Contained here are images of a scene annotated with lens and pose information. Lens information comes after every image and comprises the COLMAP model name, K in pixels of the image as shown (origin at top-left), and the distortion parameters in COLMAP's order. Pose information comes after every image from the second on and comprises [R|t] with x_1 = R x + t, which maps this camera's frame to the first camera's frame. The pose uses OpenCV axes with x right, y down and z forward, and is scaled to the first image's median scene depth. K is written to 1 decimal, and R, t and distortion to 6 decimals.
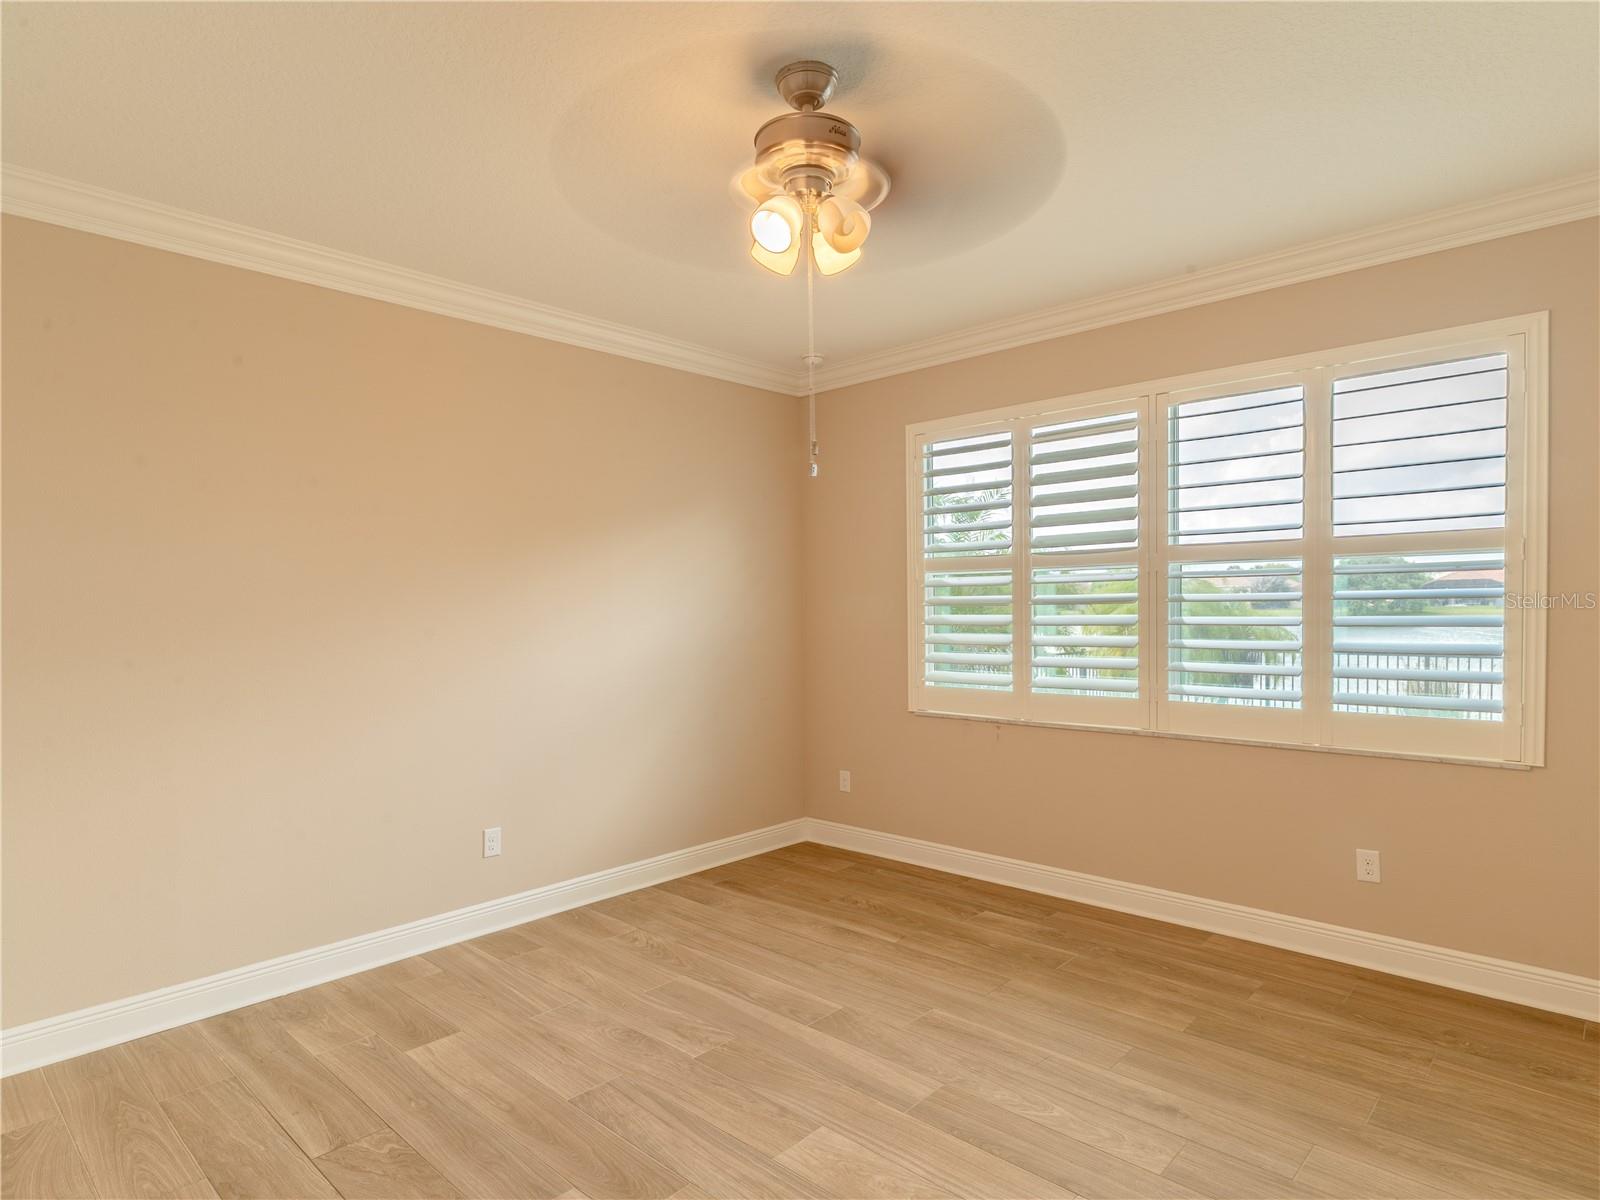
lens RADIAL K [[856.9, 0, 802.5], [0, 856.9, 608.9], [0, 0, 1]] dist [0.001764, 0.001983]
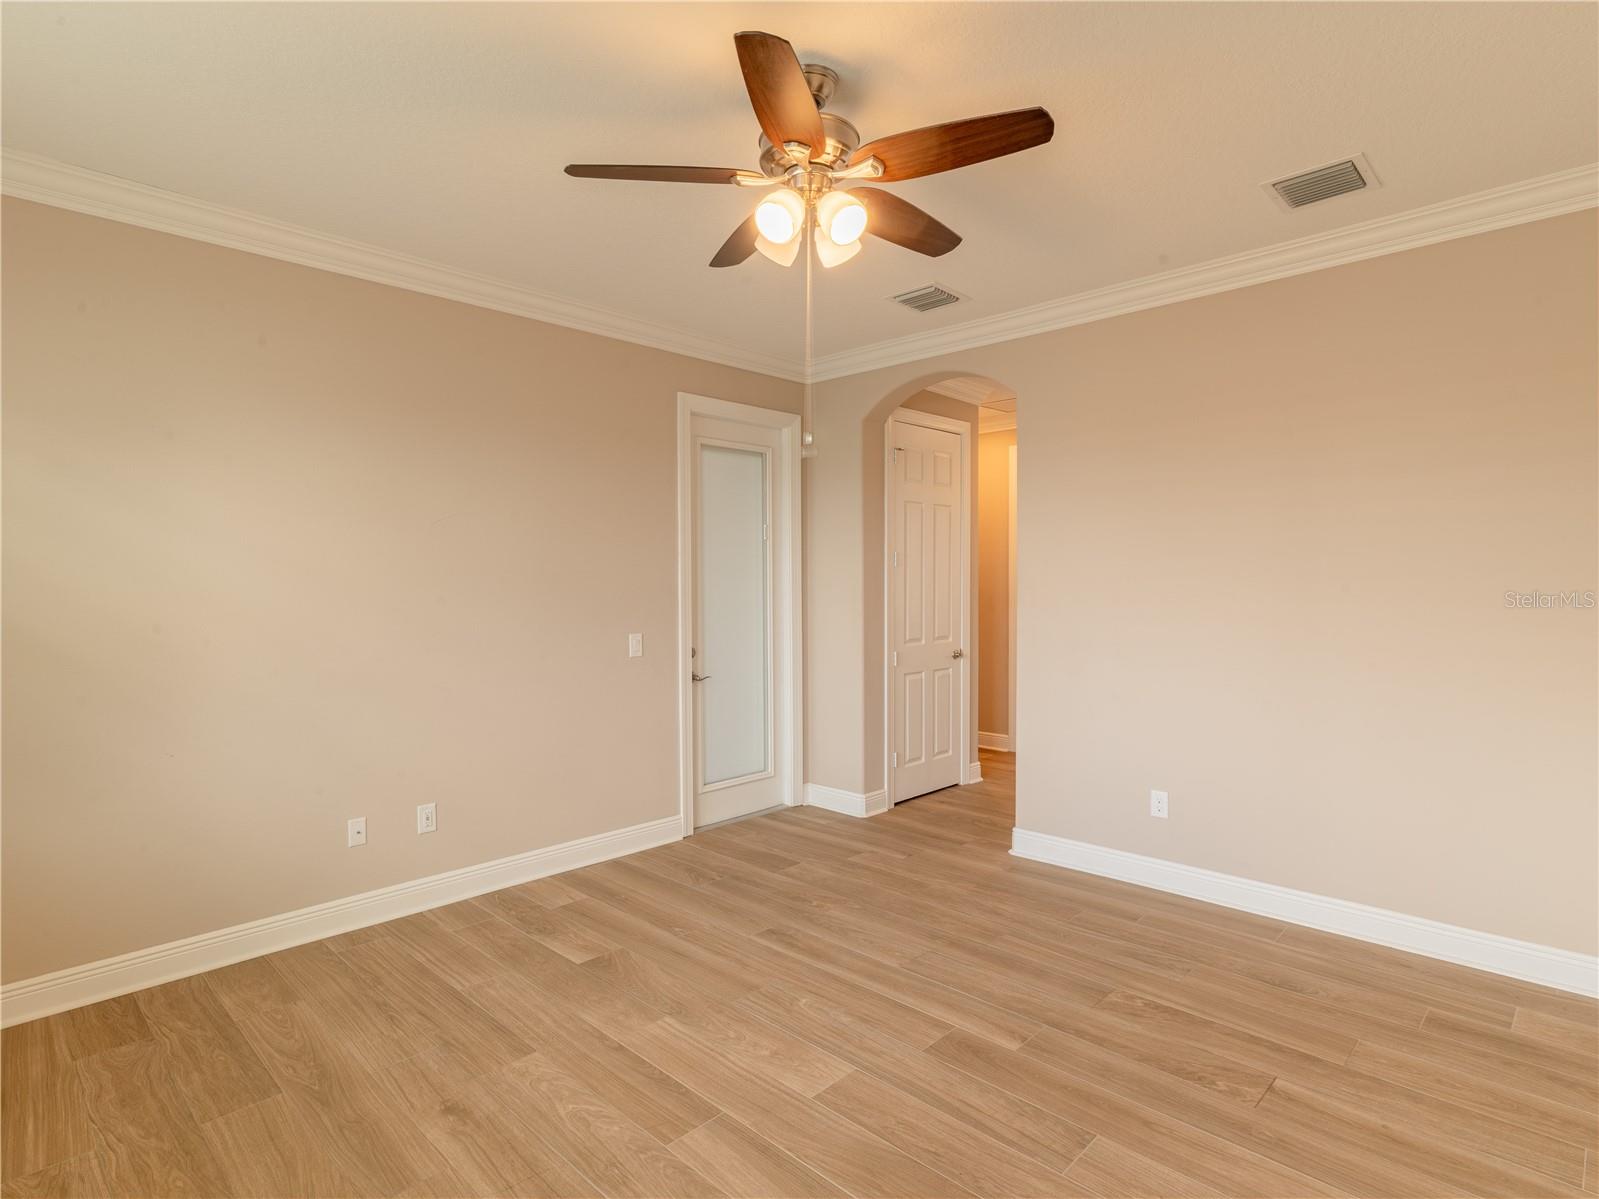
lens RADIAL K [[856.4, 0, 812.9], [0, 856.4, 597.5], [0, 0, 1]] dist [0.001764, 0.001983]
pose [[-0.999779, 0.019424, 0.007989, 0.000905], [0.019593, 0.999573, 0.021693, -0.006538], [-0.007564, 0.021845, -0.999733, 1.924053]]
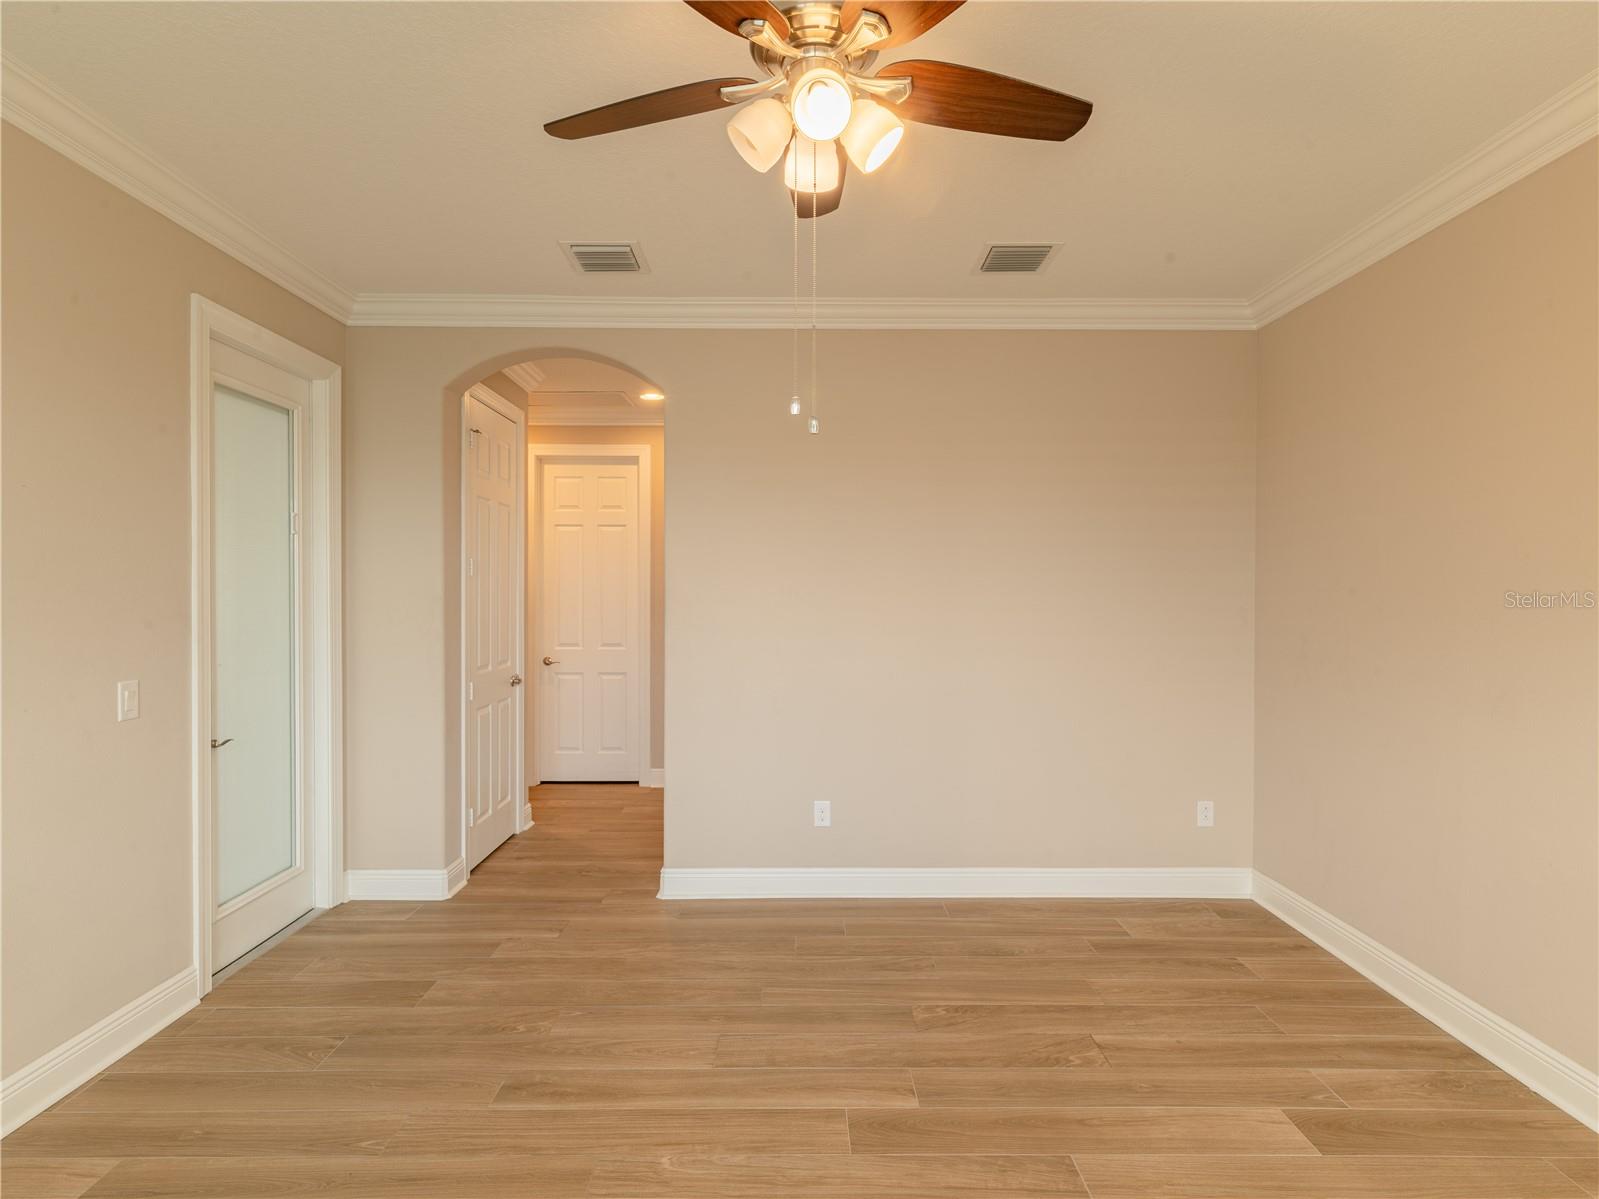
lens RADIAL K [[856.4, 0, 799.4], [0, 856.4, 598.5], [0, 0, 1]] dist [0.001764, 0.001983]
pose [[-0.720896, 0.017297, -0.692828, 0.535567], [0.007793, 0.999828, 0.016852, -0.012675], [0.693000, 0.006749, -0.720906, 1.473707]]
